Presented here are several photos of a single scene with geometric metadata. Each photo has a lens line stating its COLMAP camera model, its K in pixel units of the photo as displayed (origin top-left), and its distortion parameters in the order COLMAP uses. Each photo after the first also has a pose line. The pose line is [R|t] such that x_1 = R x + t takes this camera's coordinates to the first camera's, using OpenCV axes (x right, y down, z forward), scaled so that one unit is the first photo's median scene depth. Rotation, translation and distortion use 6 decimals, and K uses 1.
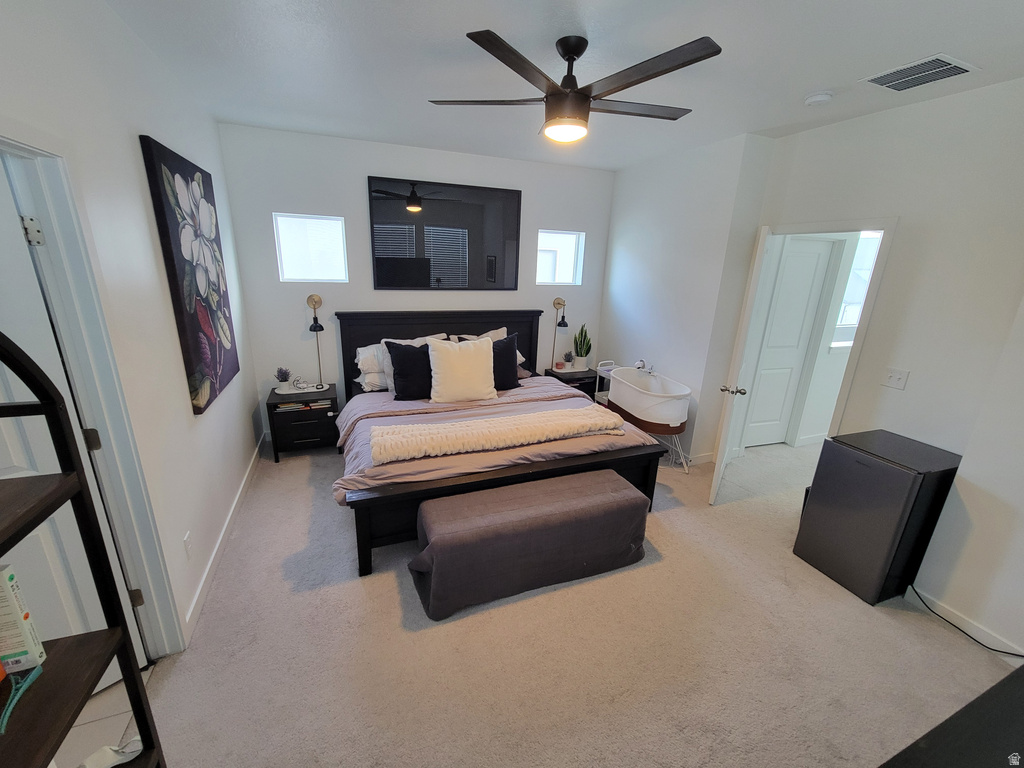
lens RADIAL K [[418.4, 0, 509.5], [0, 418.4, 384.6], [0, 0, 1]] dist [0.002624, 0.000686]
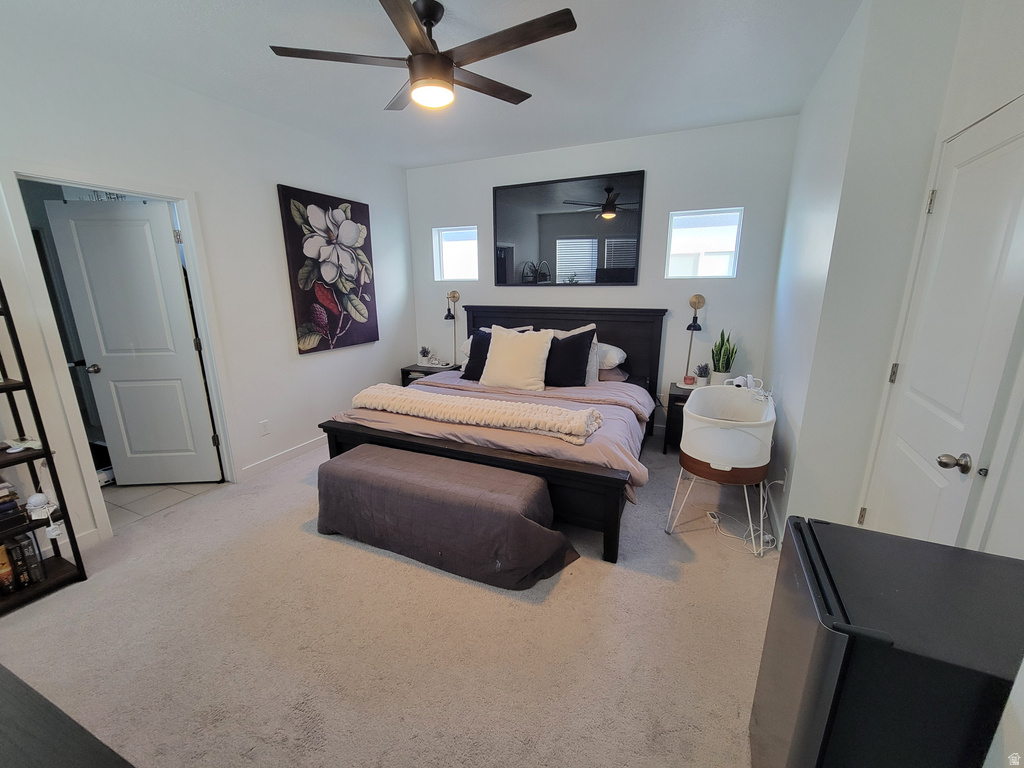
lens RADIAL K [[418.4, 0, 512.8], [0, 418.4, 387.6], [0, 0, 1]] dist [0.002624, 0.000686]
pose [[0.702890, 0.136259, -0.698126, 0.611301], [-0.175199, 0.984407, 0.015740, 0.019642], [0.689385, 0.111247, 0.715802, 0.285360]]
